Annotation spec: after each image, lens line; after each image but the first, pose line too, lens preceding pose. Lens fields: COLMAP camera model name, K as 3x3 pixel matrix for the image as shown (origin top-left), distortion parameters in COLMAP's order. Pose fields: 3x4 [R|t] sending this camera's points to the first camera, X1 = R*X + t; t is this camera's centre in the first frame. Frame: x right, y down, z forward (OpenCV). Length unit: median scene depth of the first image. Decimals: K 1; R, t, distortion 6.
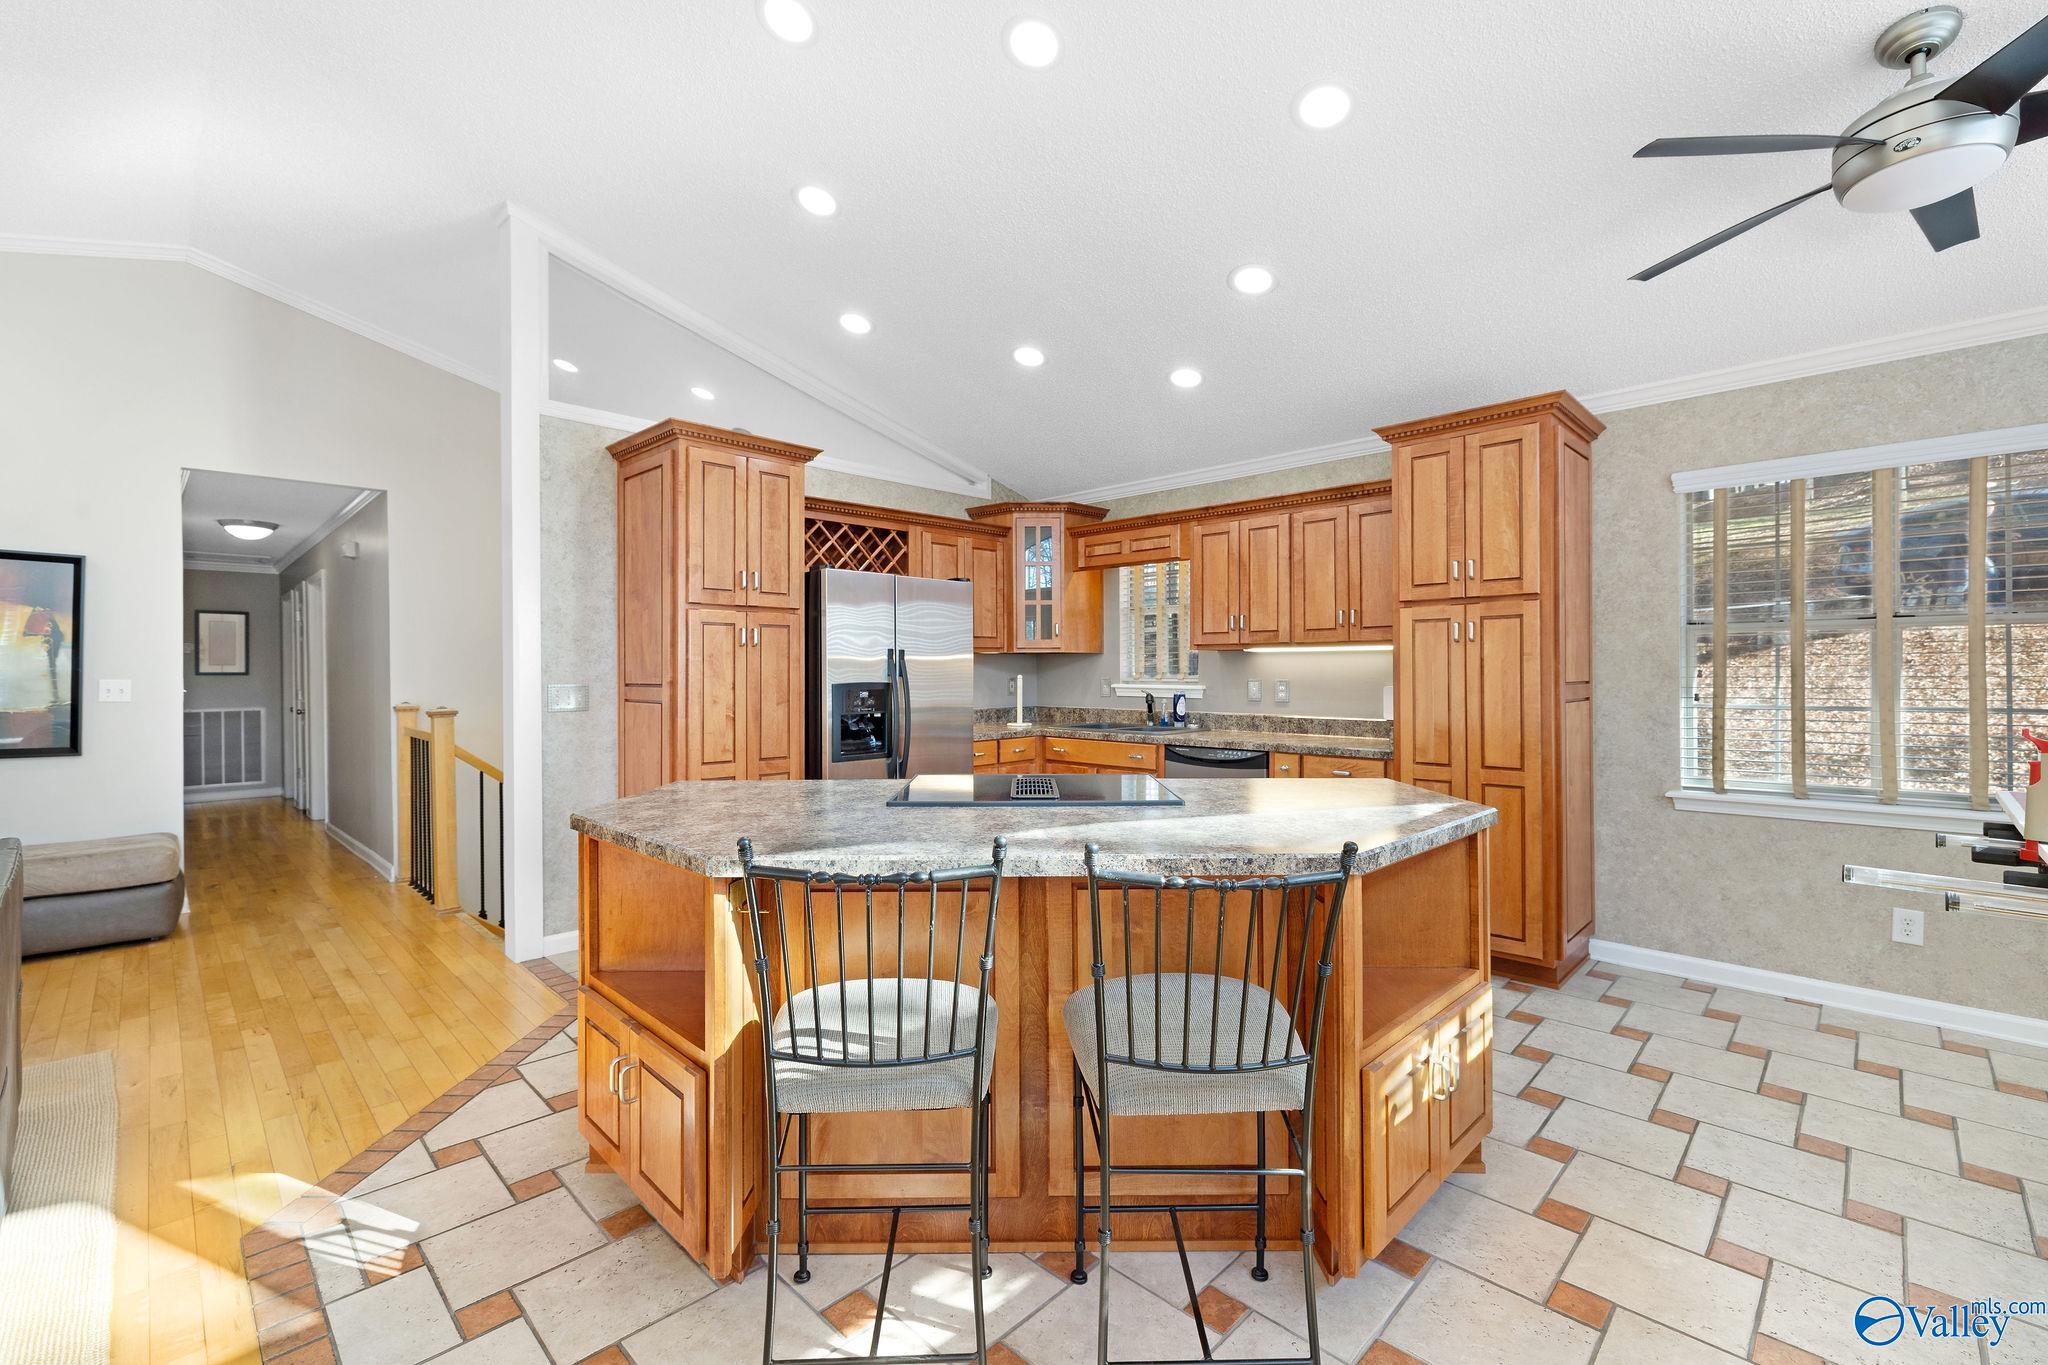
lens RADIAL K [[873.7, 0, 1021.4], [0, 873.7, 678.3], [0, 0, 1]] dist [-0.001052, -0.000091]
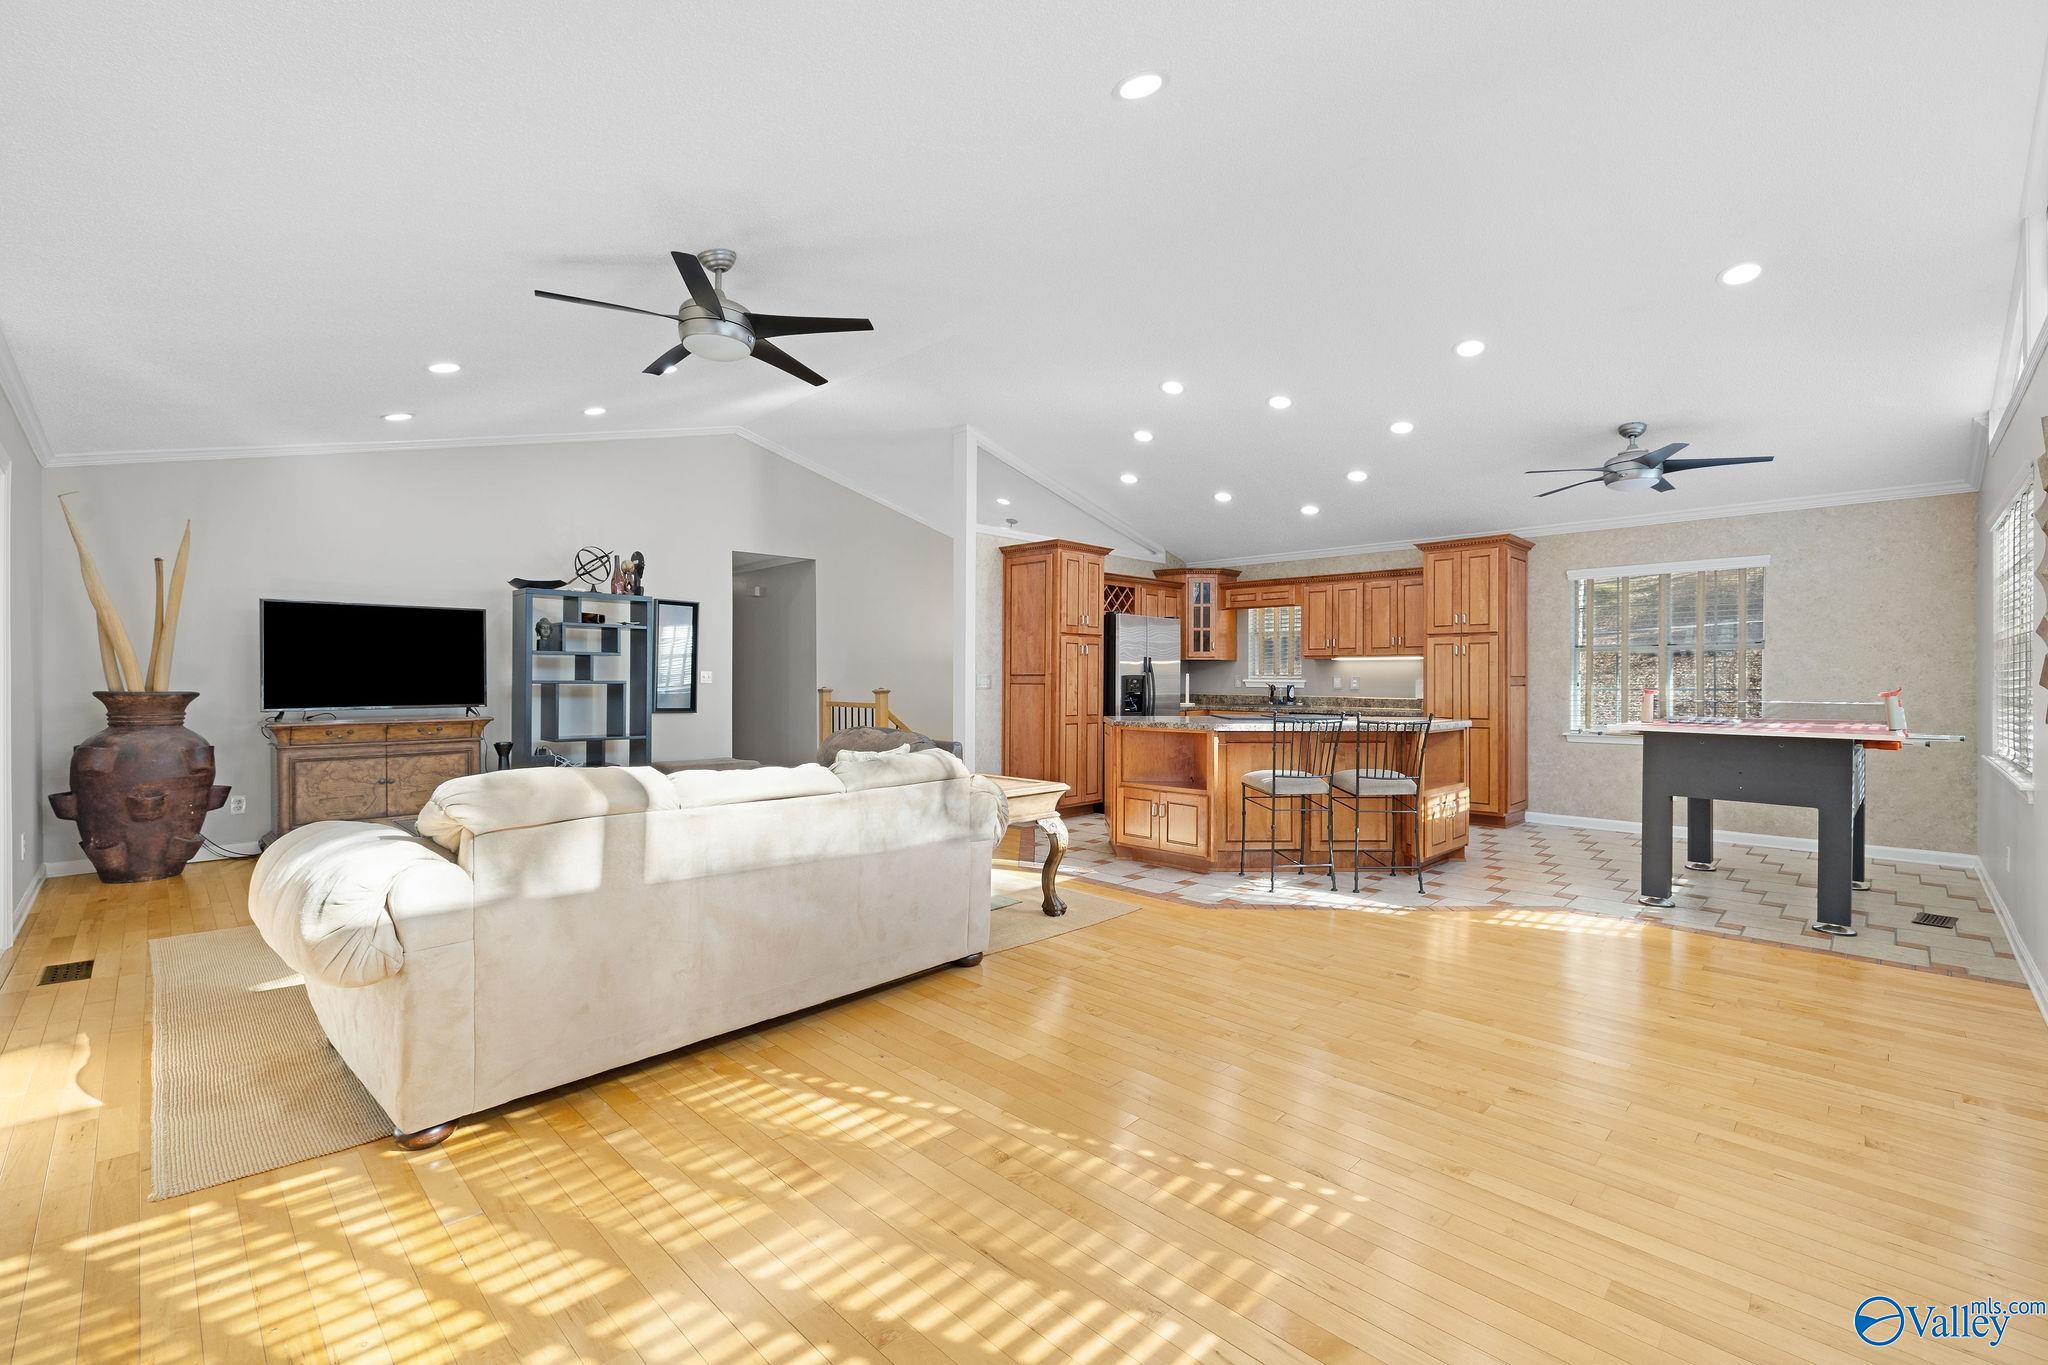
lens RADIAL K [[871.9, 0, 1022.2], [0, 871.9, 687.7], [0, 0, 1]] dist [0.001339, 0.000154]
pose [[0.999975, 0.007077, 0.000284, -0.398758], [-0.007077, 0.999974, 0.001185, 0.029519], [-0.000276, -0.001187, 0.999999, -0.800690]]
